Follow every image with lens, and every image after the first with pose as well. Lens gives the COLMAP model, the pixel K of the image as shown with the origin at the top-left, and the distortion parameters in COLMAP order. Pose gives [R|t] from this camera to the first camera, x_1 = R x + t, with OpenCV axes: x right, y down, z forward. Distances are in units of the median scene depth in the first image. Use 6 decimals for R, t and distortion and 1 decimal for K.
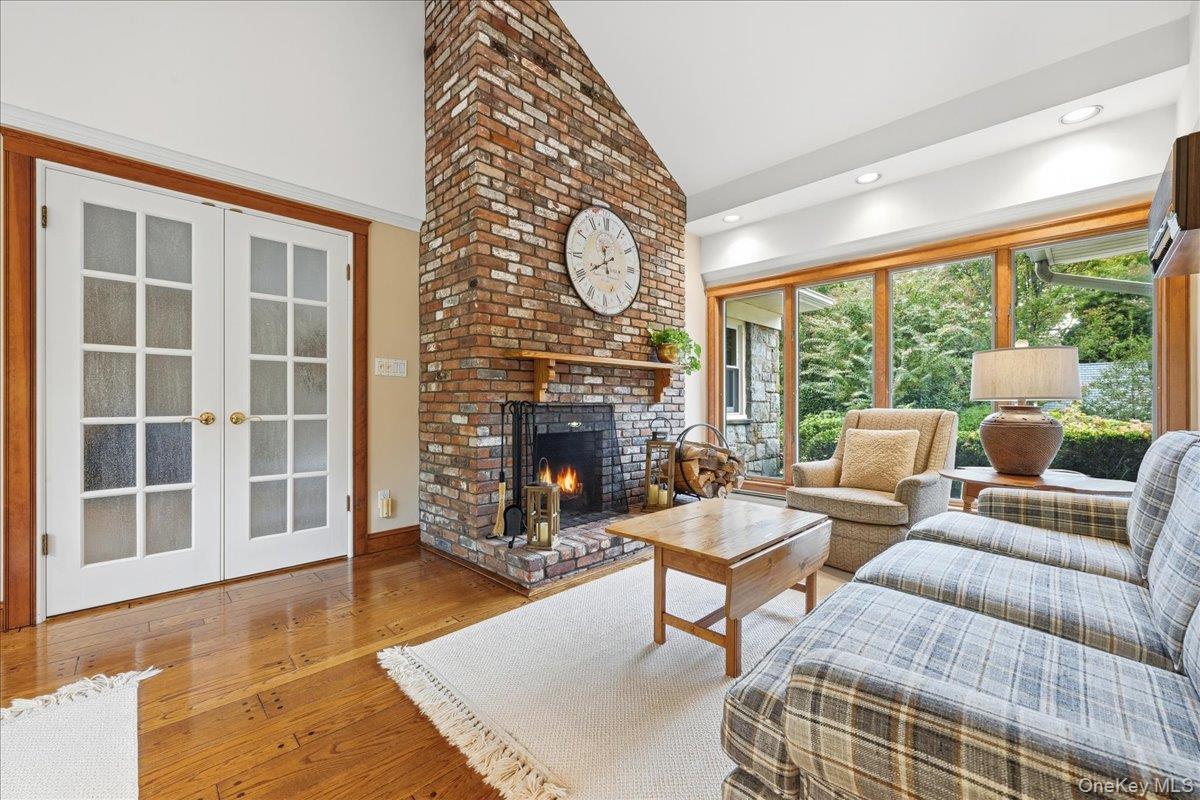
lens RADIAL K [[484.1, 0, 600.0], [0, 484.1, 400.0], [0, 0, 1]] dist [-0.001606, 0.008620]
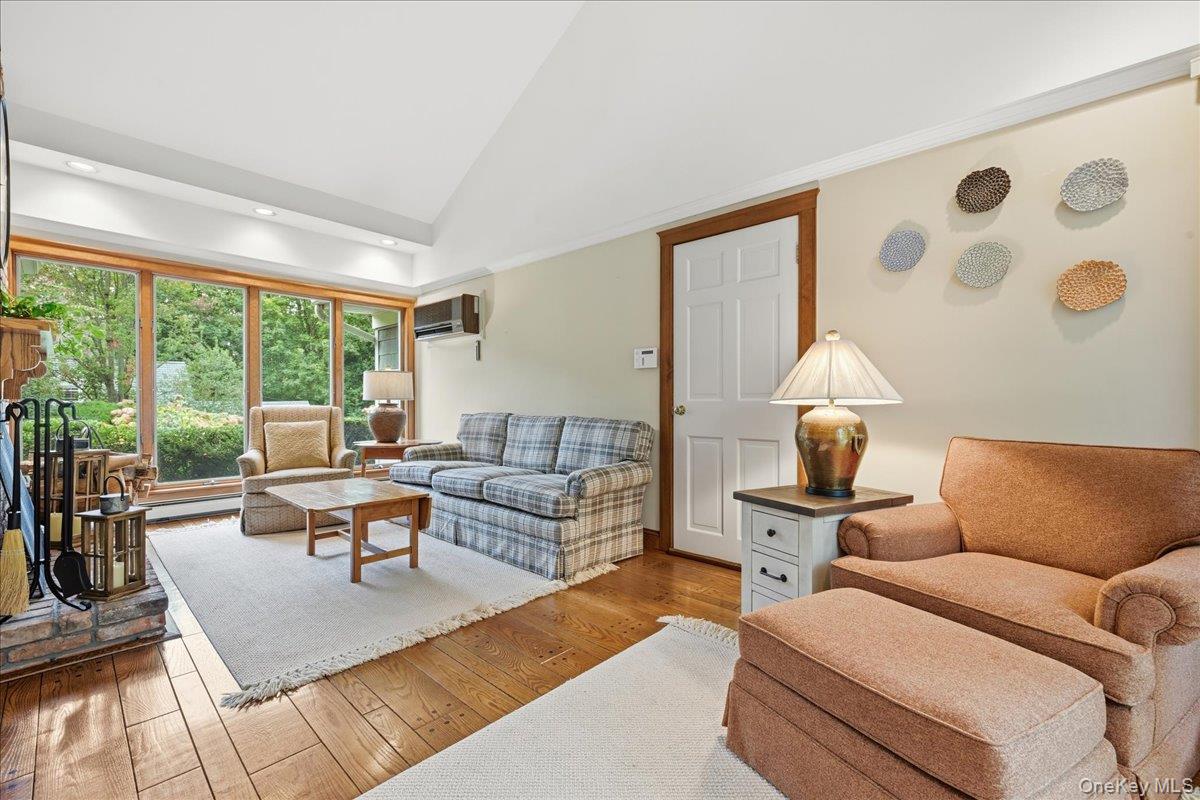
lens RADIAL K [[484.1, 0, 600.0], [0, 484.1, 400.0], [0, 0, 1]] dist [-0.001606, 0.008620]
pose [[-0.042388, 0.003204, 0.999096, -0.750105], [-0.010709, 0.999936, -0.003661, 0.000115], [-0.999044, -0.010855, -0.042351, 0.242706]]
